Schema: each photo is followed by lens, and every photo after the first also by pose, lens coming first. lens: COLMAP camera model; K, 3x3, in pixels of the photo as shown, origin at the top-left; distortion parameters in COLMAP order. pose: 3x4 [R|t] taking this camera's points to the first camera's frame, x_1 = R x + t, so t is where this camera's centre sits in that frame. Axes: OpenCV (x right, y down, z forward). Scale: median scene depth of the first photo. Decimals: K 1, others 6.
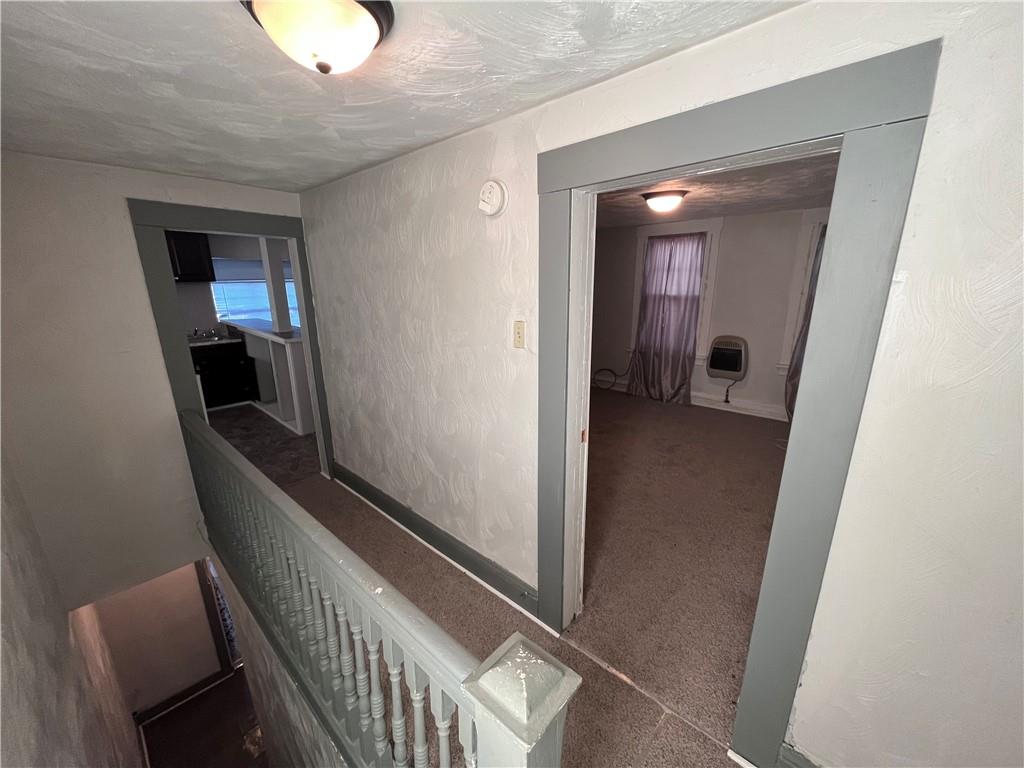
lens RADIAL K [[410.1, 0, 512.0], [0, 410.1, 384.0], [0, 0, 1]] dist [-0.003107, -0.000283]
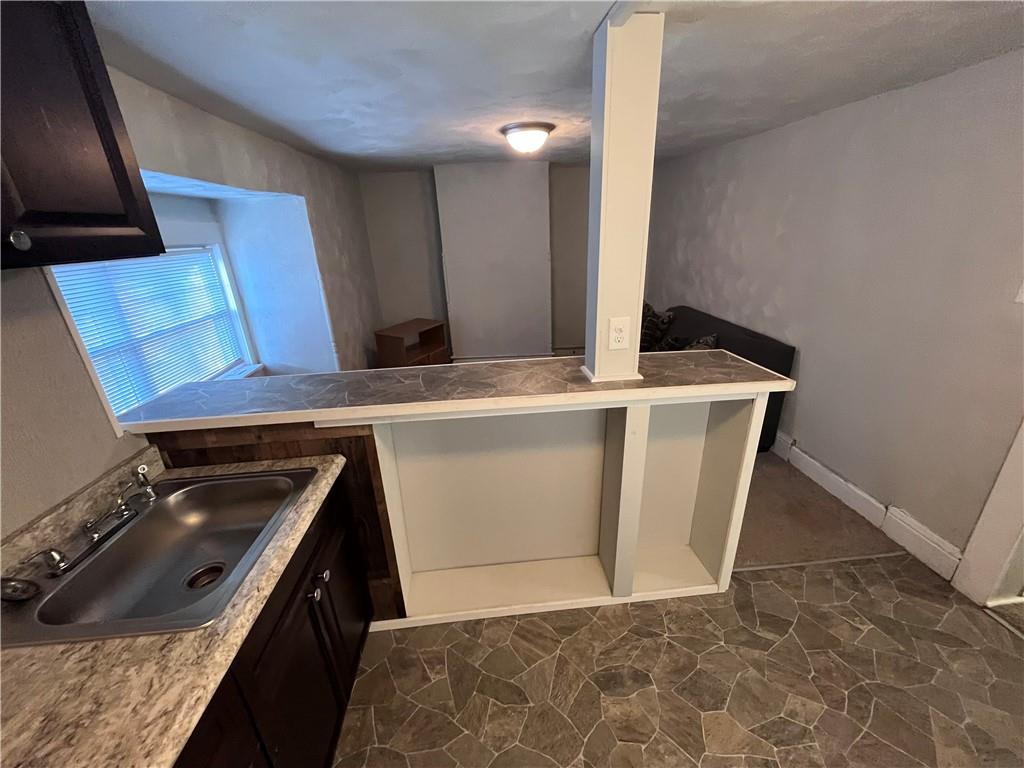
lens RADIAL K [[410.1, 0, 512.0], [0, 410.1, 384.0], [0, 0, 1]] dist [-0.003107, -0.000283]
pose [[0.664471, -0.275172, 0.694808, -0.752050], [0.227783, 0.960075, 0.162391, -0.172798], [-0.711754, 0.050361, 0.700621, 0.697995]]
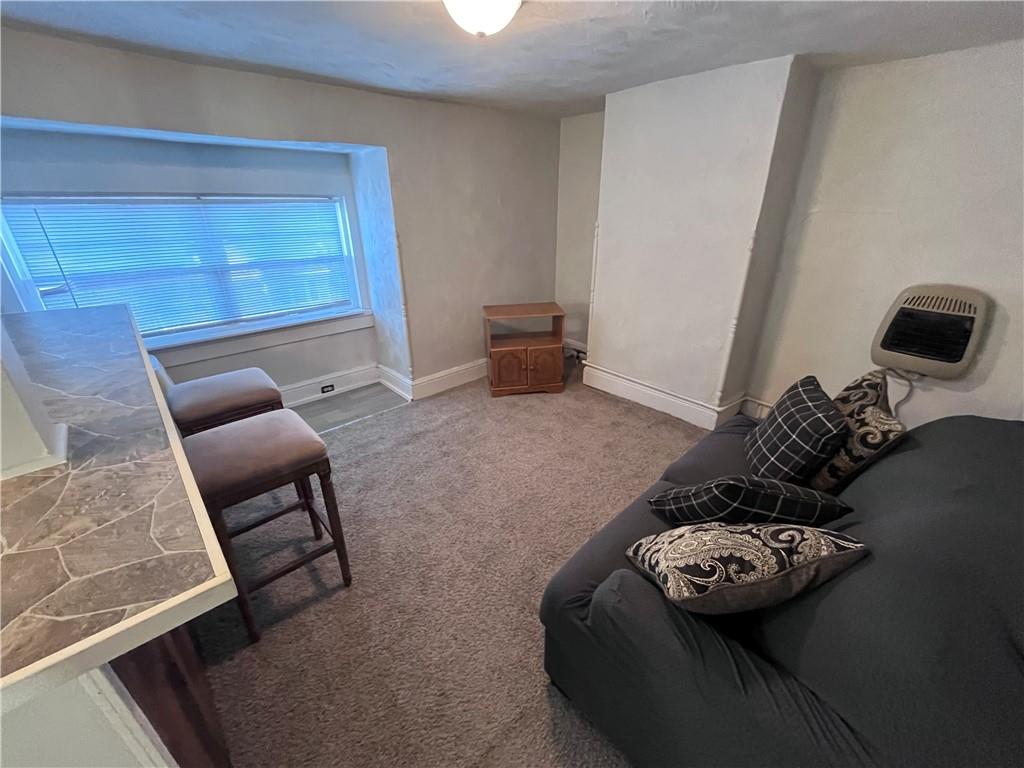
lens RADIAL K [[410.1, 0, 512.0], [0, 410.1, 384.0], [0, 0, 1]] dist [-0.003107, -0.000283]
pose [[0.997354, 0.036803, -0.062687, -0.280191], [-0.027507, 0.989315, 0.143175, -0.169465], [0.067287, -0.141072, 0.987710, 0.728171]]
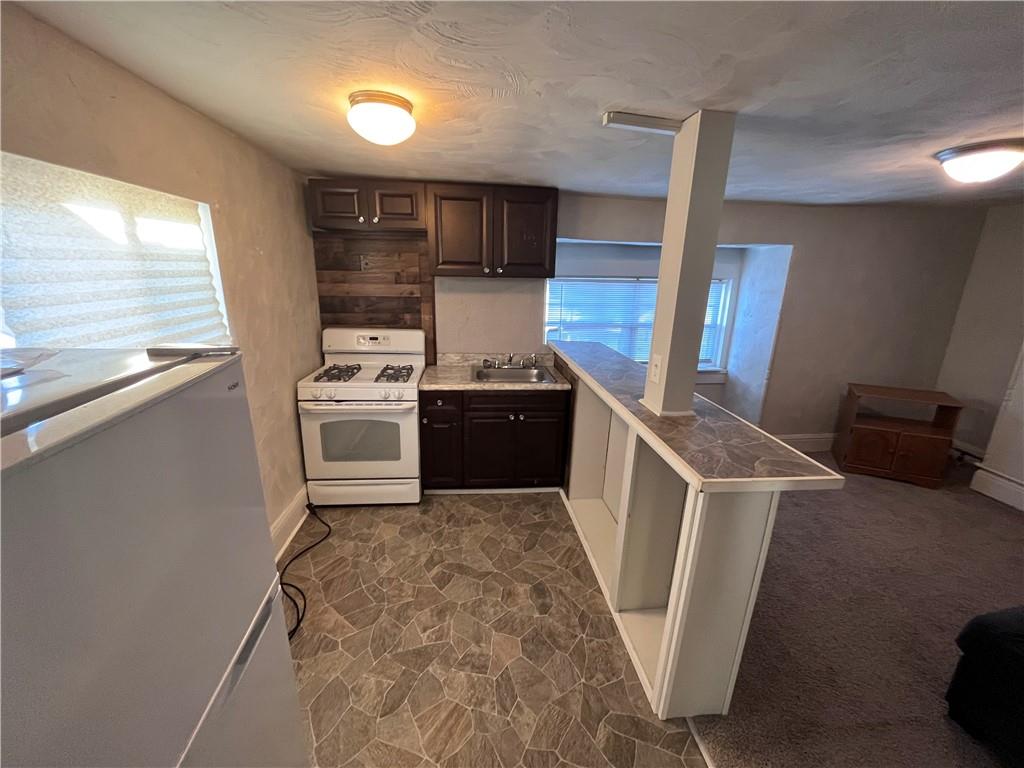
lens RADIAL K [[410.1, 0, 512.0], [0, 410.1, 384.0], [0, 0, 1]] dist [-0.003107, -0.000283]
pose [[0.755952, 0.200327, -0.623222, -0.370927], [-0.201991, 0.976952, 0.069019, -0.130154], [0.622684, 0.073710, 0.778994, 0.513432]]
